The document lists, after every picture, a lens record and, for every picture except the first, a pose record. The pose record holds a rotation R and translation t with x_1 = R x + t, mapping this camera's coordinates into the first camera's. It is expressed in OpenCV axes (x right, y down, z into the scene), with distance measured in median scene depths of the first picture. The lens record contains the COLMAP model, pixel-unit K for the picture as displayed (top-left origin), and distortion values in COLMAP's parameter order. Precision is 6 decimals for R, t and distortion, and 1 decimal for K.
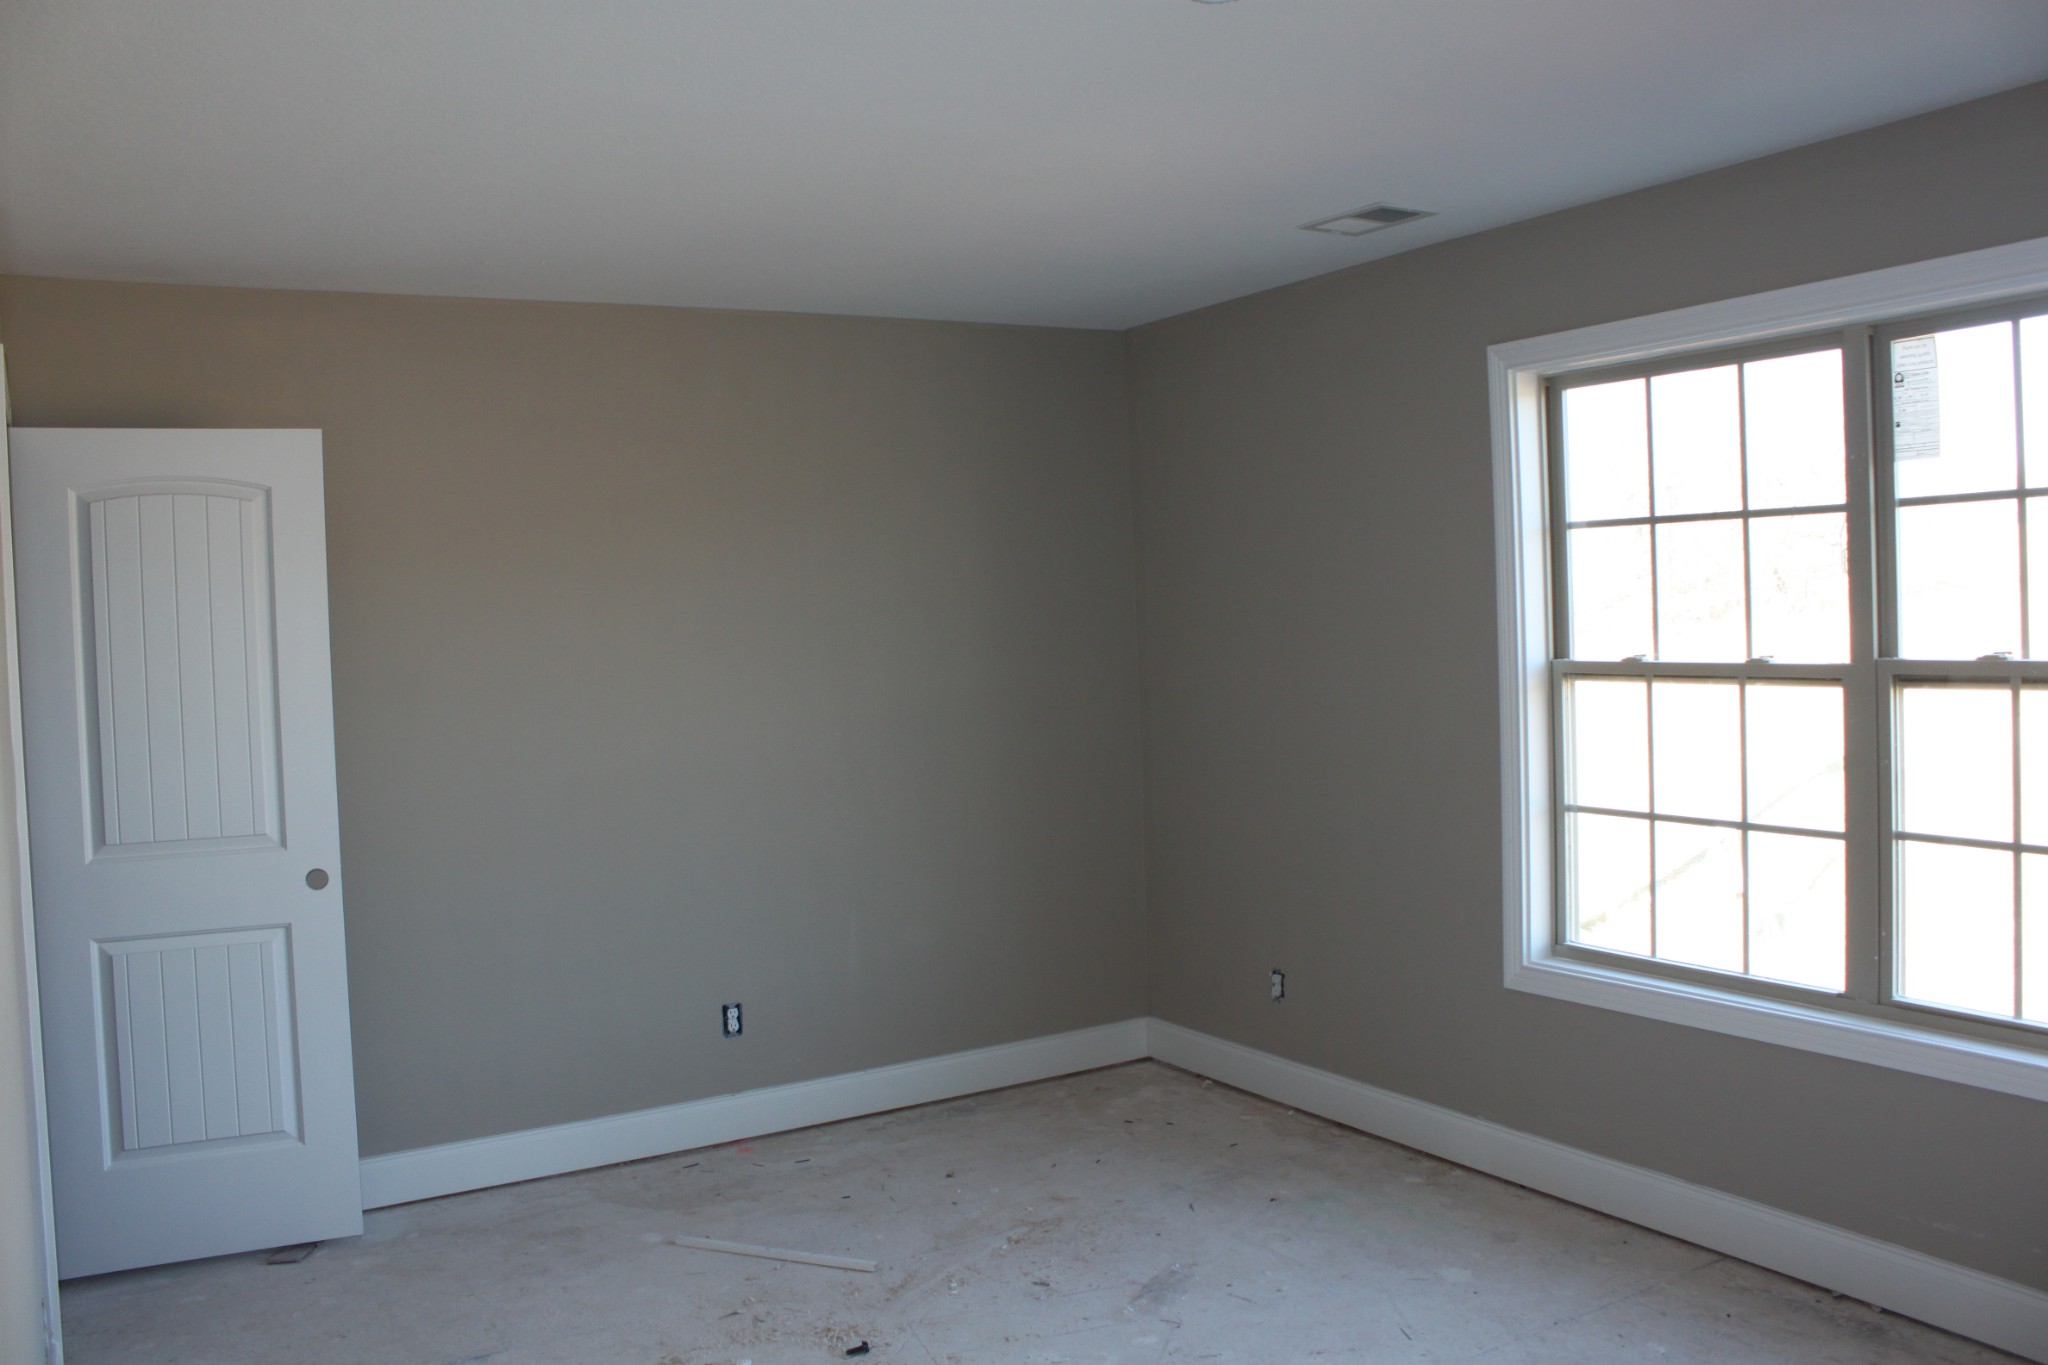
lens RADIAL K [[1696.5, 0, 1022.6], [0, 1696.5, 680.0], [0, 0, 1]] dist [-0.125082, 0.076784]
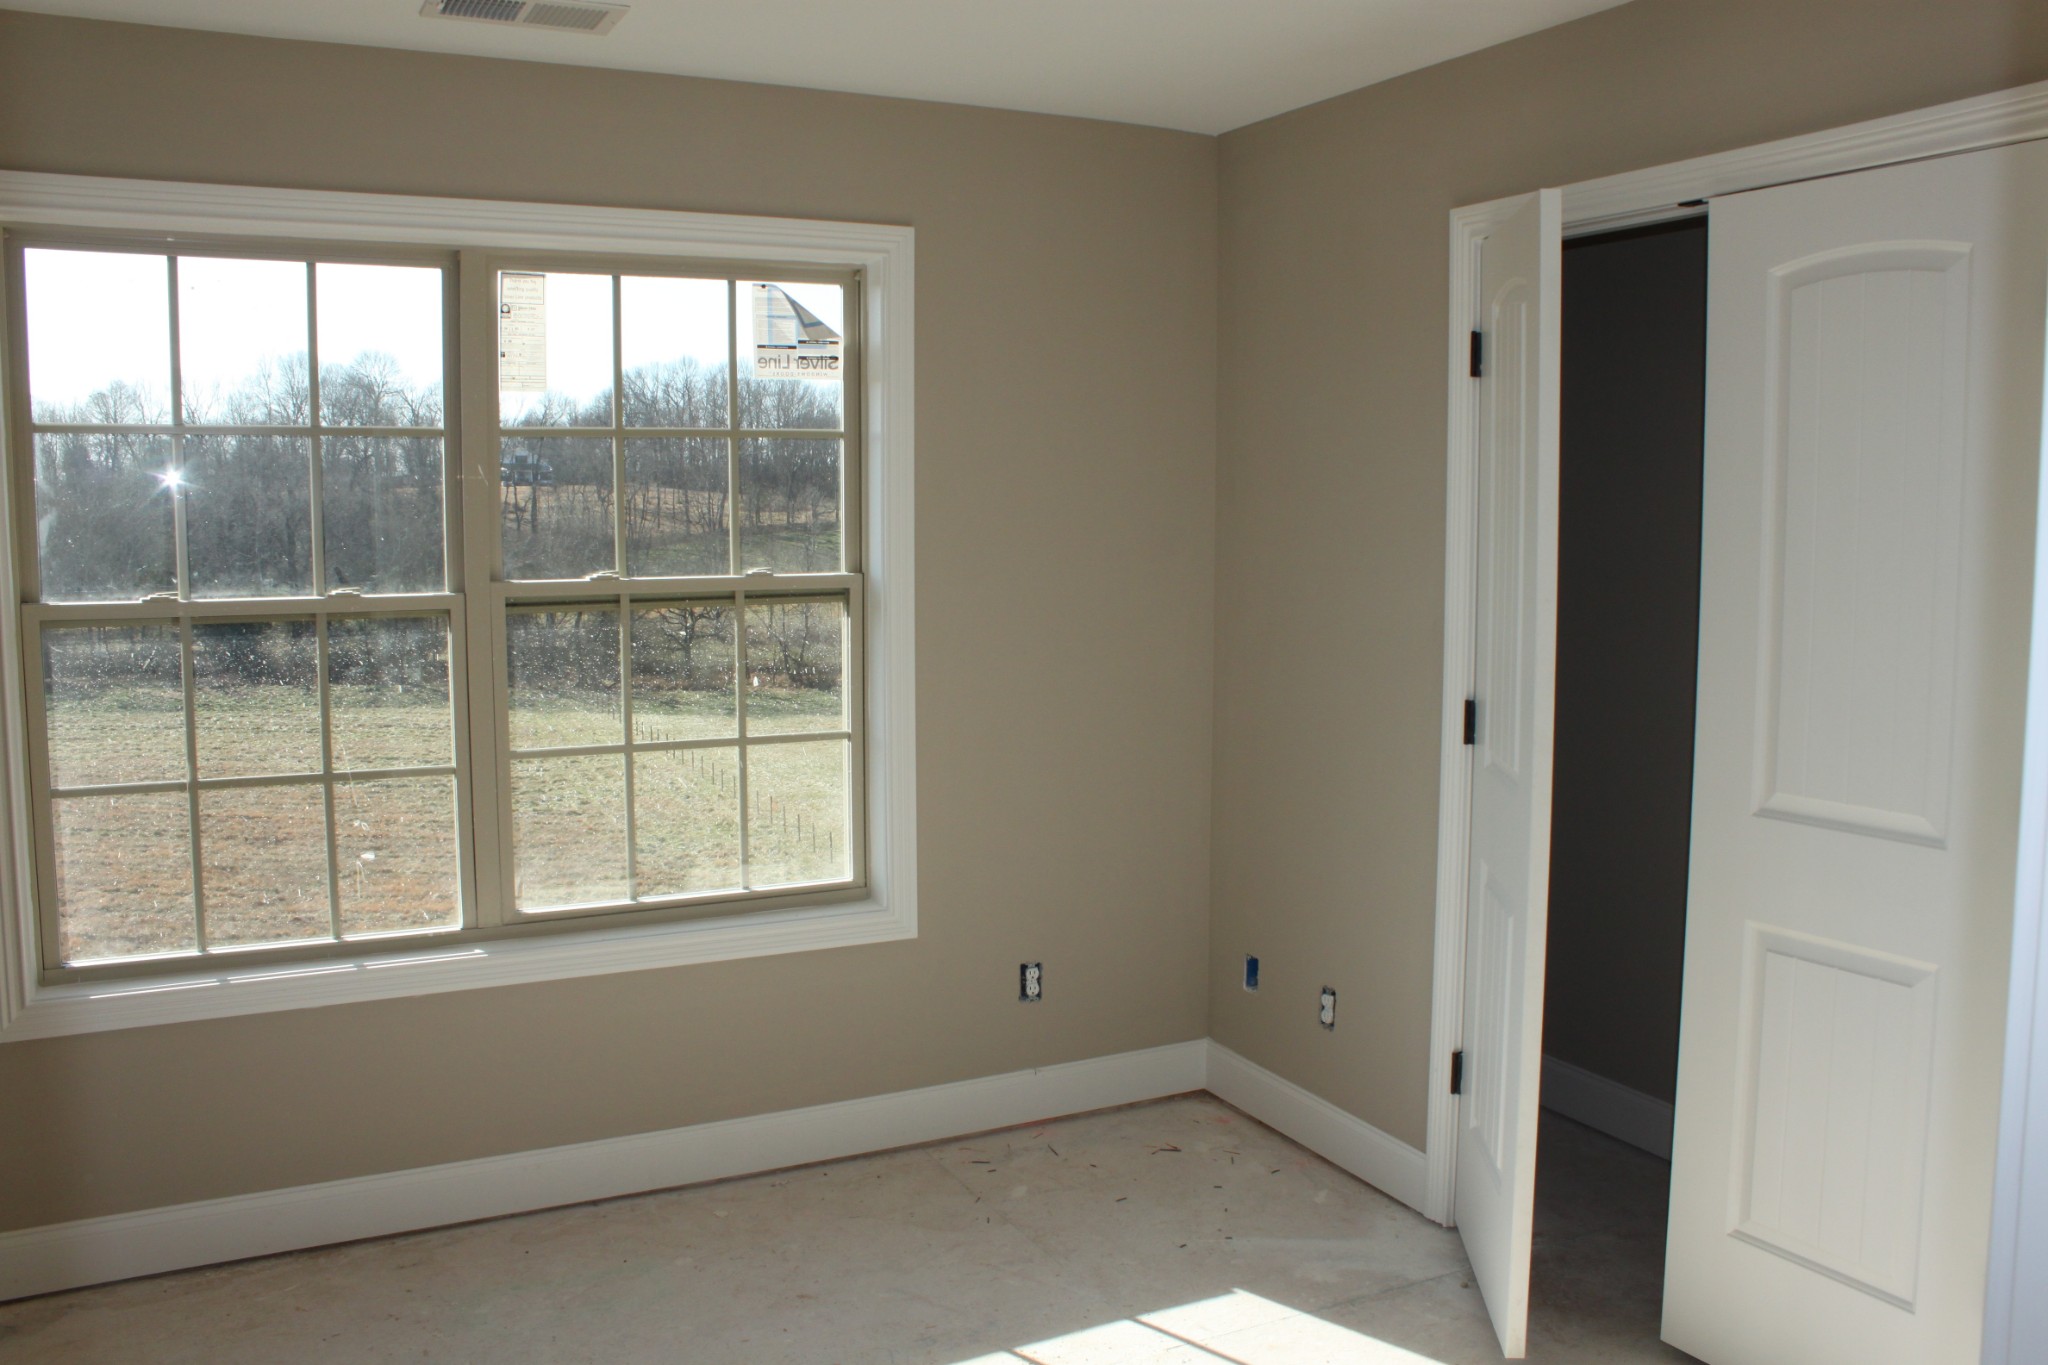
lens RADIAL K [[1696.5, 0, 1022.6], [0, 1696.5, 678.3], [0, 0, 1]] dist [-0.125082, 0.076784]
pose [[0.080139, -0.077779, 0.993745, -0.486714], [0.041480, 0.996348, 0.074637, -0.019483], [-0.995920, 0.035239, 0.083072, 0.601537]]
